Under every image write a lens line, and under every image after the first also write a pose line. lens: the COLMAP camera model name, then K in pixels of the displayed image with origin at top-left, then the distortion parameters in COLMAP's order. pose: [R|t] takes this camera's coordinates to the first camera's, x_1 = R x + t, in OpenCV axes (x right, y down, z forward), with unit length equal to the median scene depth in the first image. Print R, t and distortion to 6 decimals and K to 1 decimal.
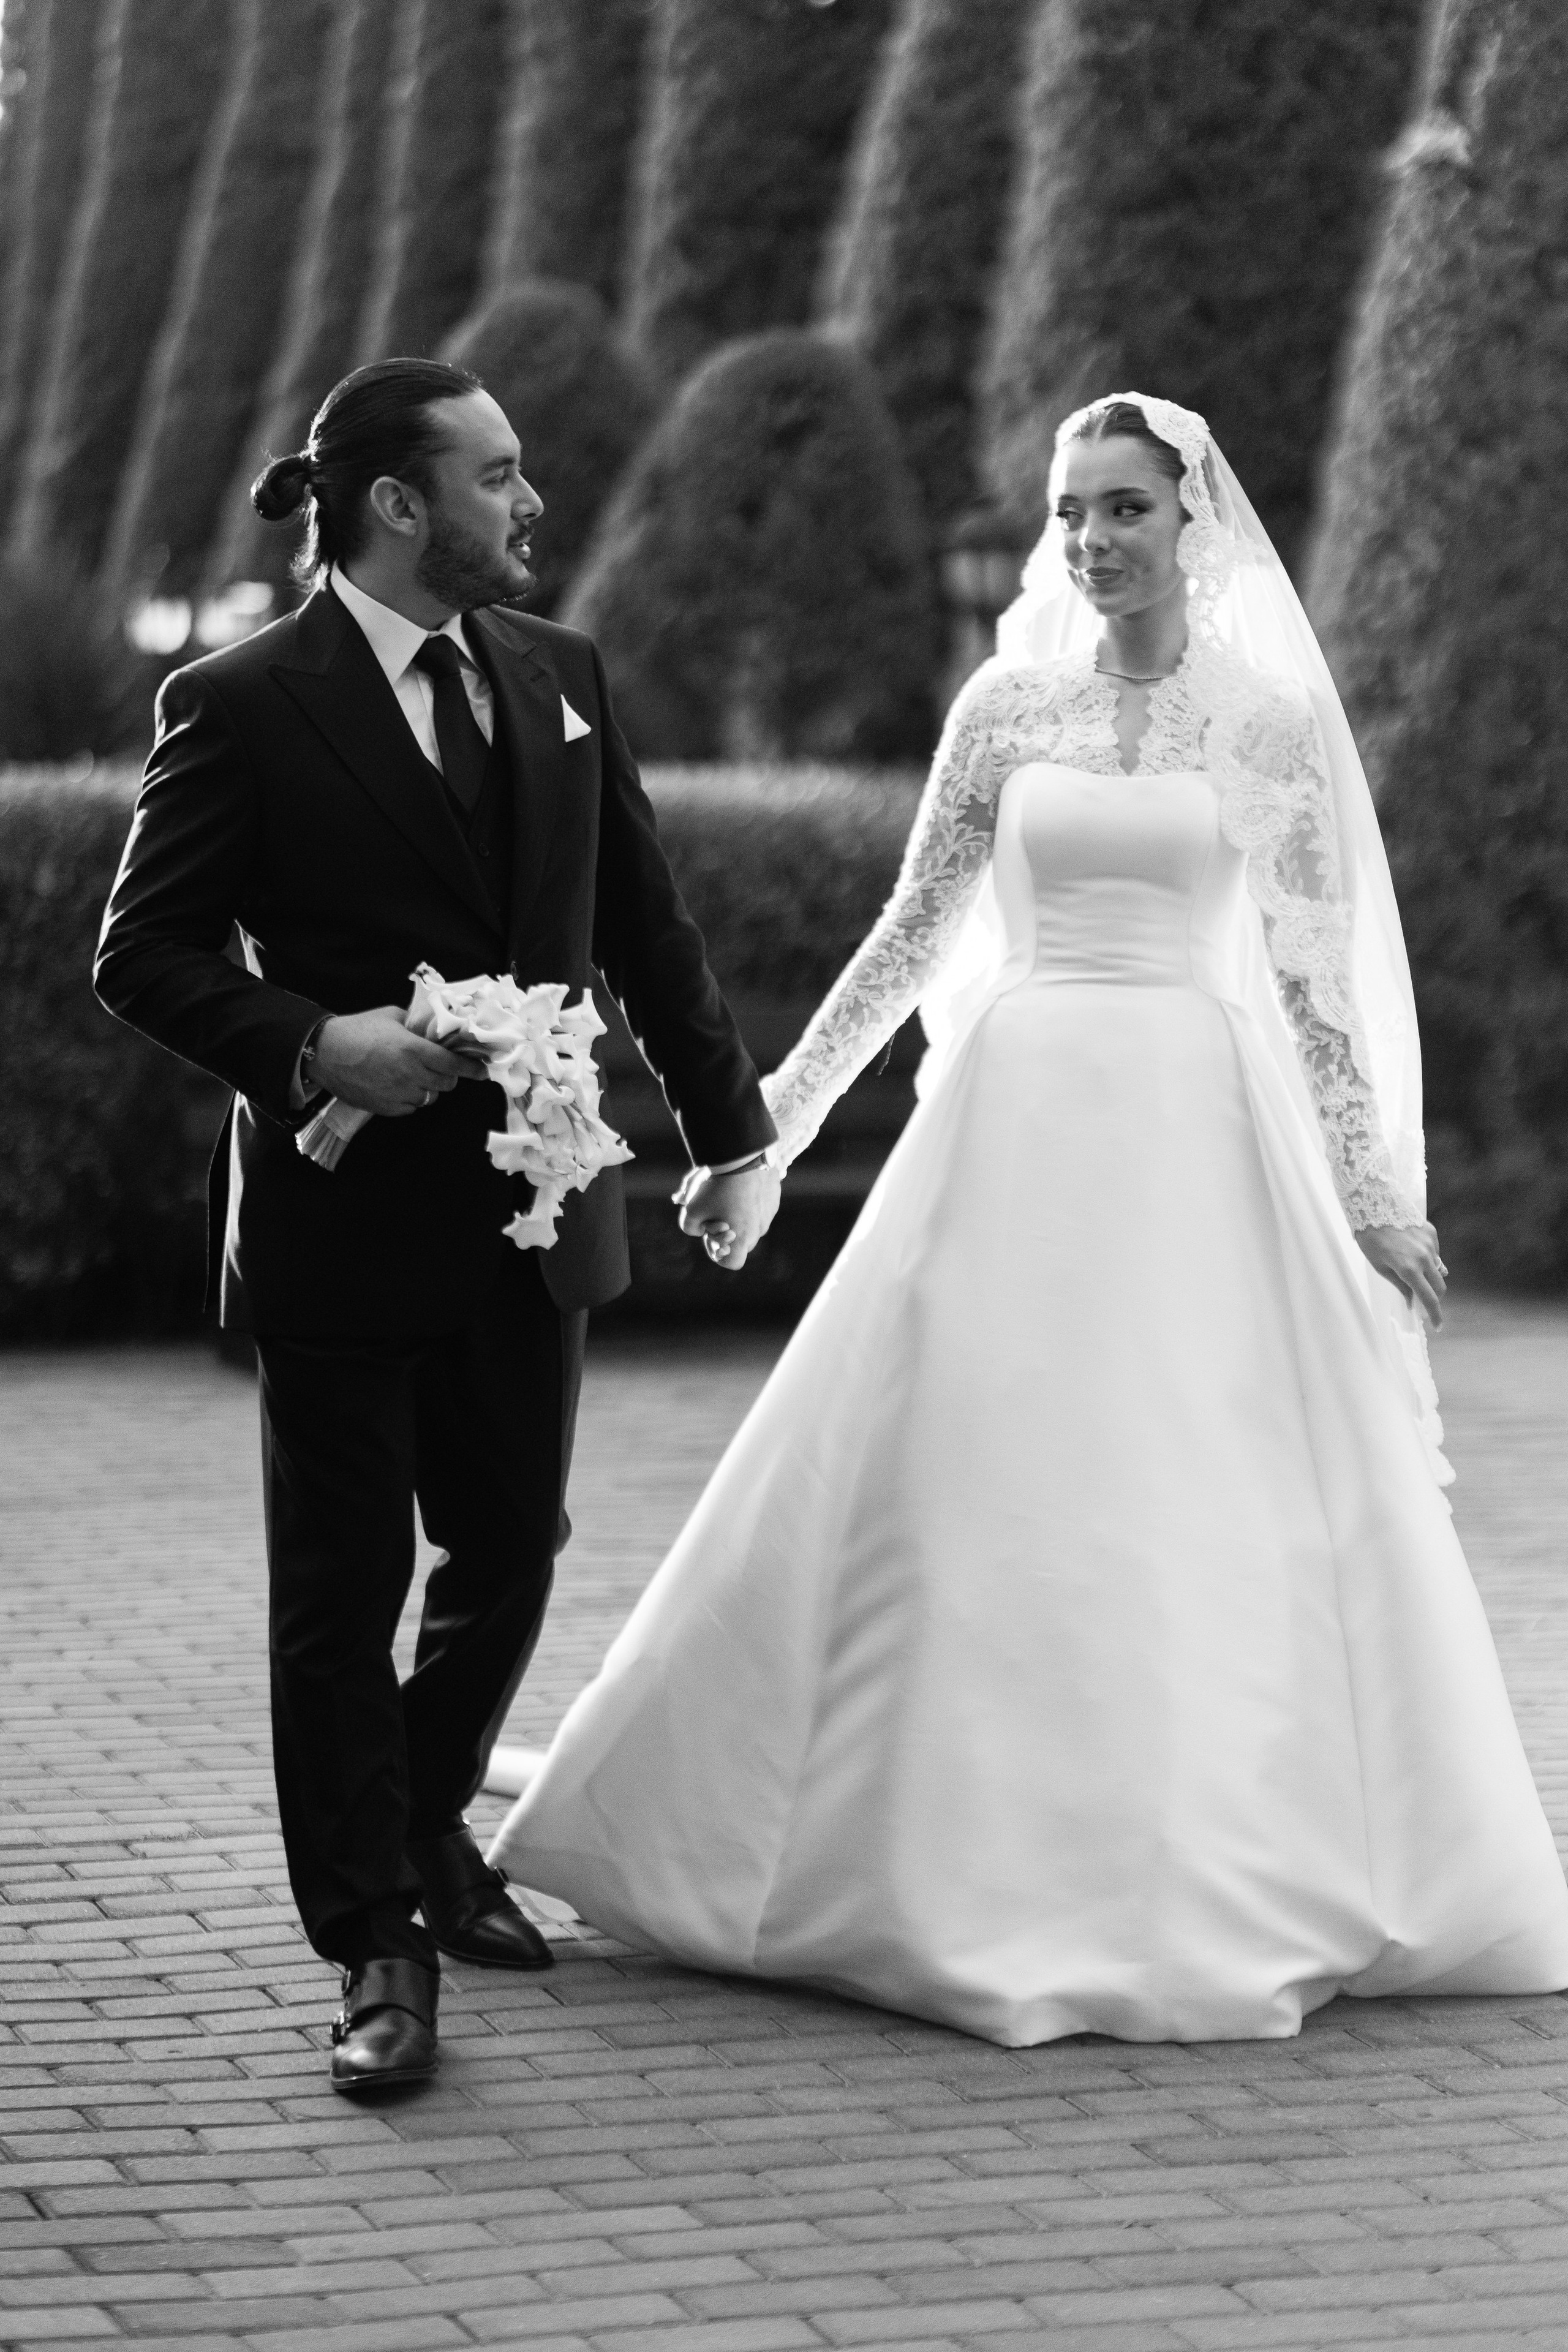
lens RADIAL K [[5357.0, 0, 784.0], [0, 5357.0, 1176.0], [0, 0, 1]] dist [0.015310, 0.067201]
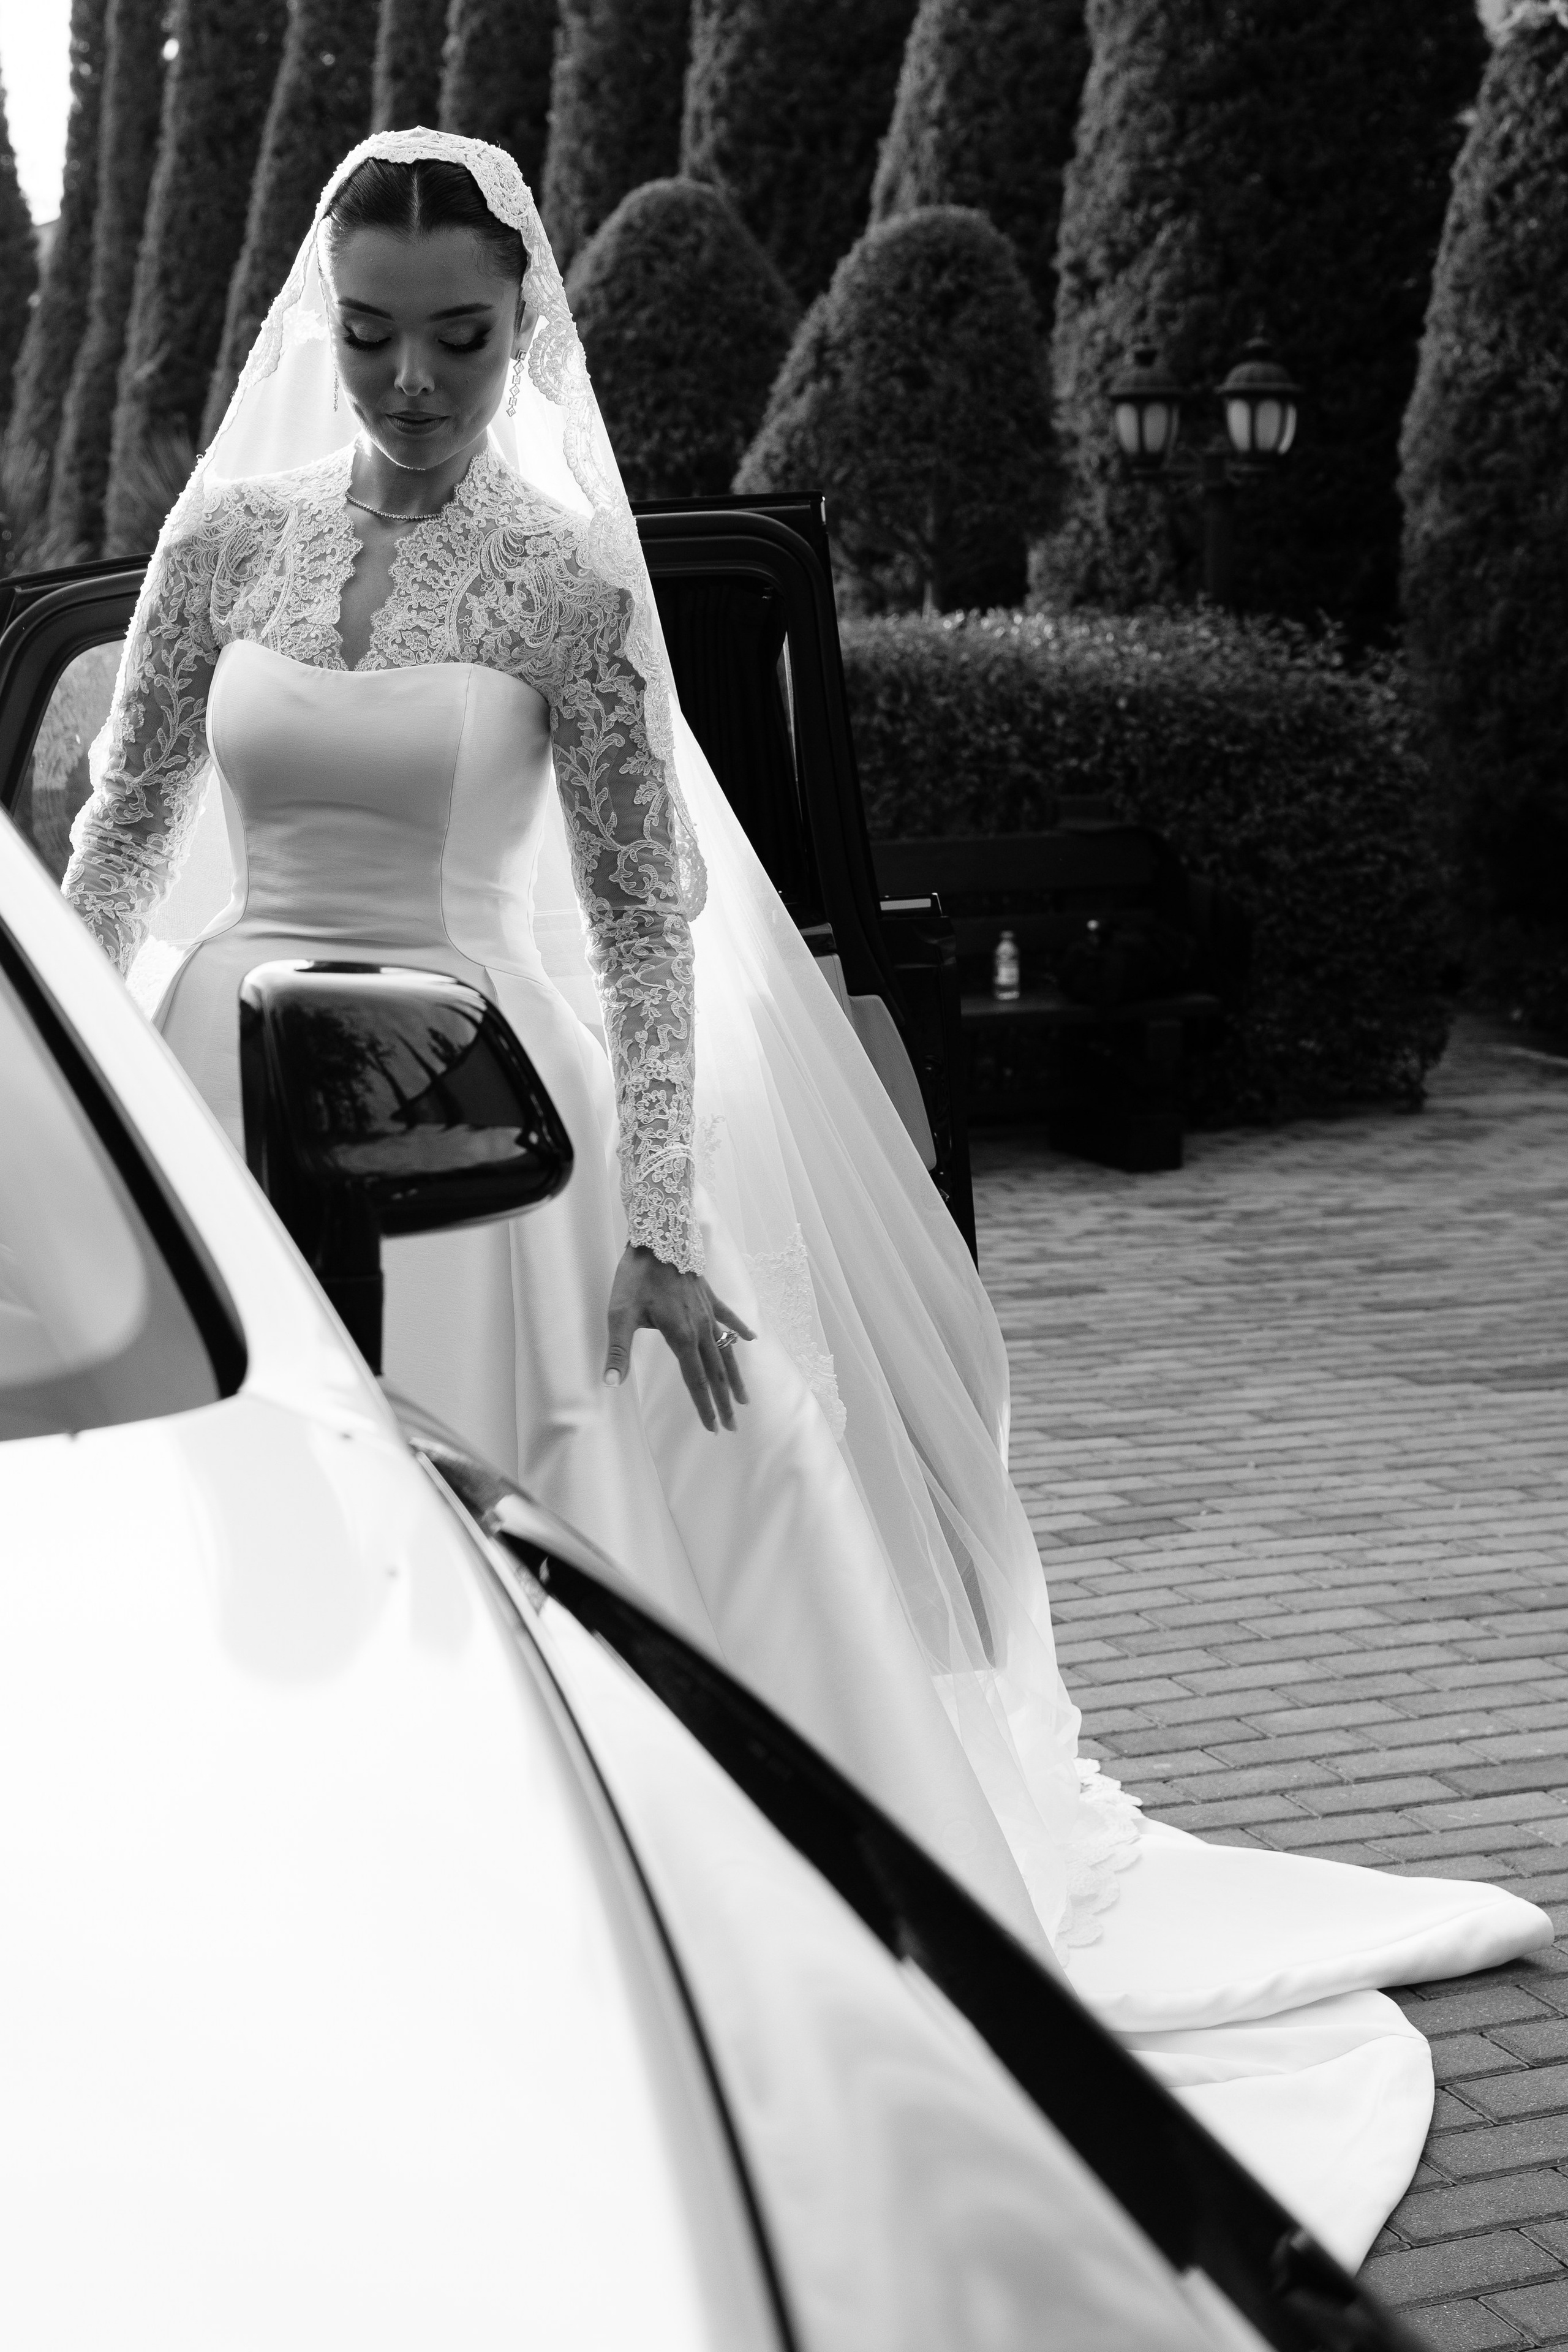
lens RADIAL K [[3828.5, 0, 650.4], [0, 3828.5, 1266.5], [0, 0, 1]] dist [-0.031652, 0.149033]
pose [[0.999424, -0.032311, 0.010417, -0.067970], [0.031153, 0.994819, 0.096771, -0.017835], [-0.013490, -0.096391, 0.995252, 0.185310]]
